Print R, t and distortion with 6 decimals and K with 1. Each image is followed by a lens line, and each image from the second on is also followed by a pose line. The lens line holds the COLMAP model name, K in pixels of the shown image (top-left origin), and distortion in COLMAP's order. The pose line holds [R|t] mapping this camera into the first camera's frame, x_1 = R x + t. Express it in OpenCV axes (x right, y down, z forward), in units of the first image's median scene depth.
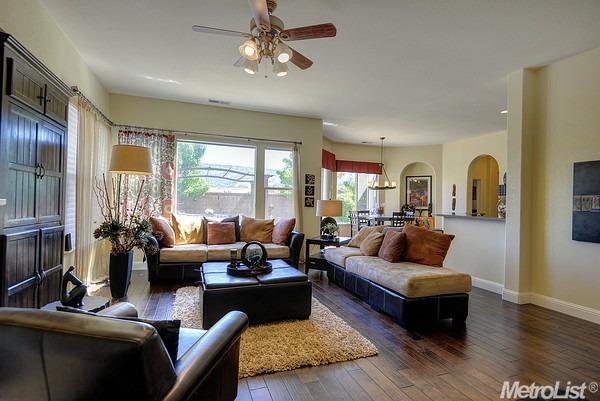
lens RADIAL K [[301.6, 0, 301.0], [0, 301.6, 200.8], [0, 0, 1]] dist [-0.004536, -0.000406]
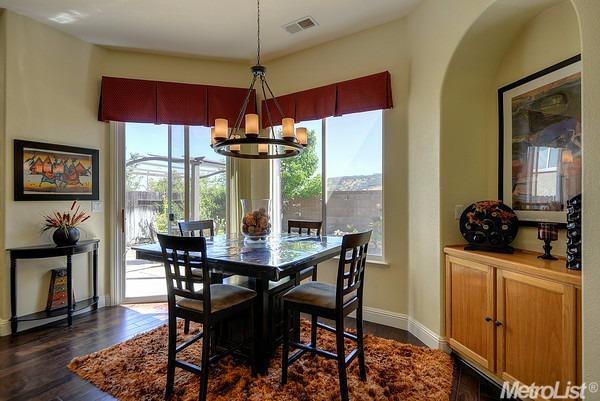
lens RADIAL K [[301.6, 0, 300.6], [0, 301.6, 202.2], [0, 0, 1]] dist [-0.004536, -0.000406]
pose [[0.620819, -0.021454, -0.783661, 0.675297], [0.016916, 0.999759, -0.013970, 0.021645], [0.783772, -0.004583, 0.621032, 1.097081]]
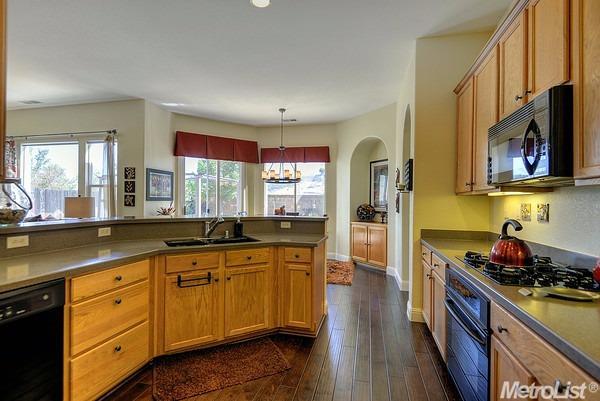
lens RADIAL K [[301.6, 0, 300.6], [0, 301.6, 201.5], [0, 0, 1]] dist [-0.004536, -0.000406]
pose [[0.844532, -0.015801, -0.535272, 0.880182], [0.008440, 0.999833, -0.016197, 0.024861], [0.535439, 0.009161, 0.844524, 0.548449]]
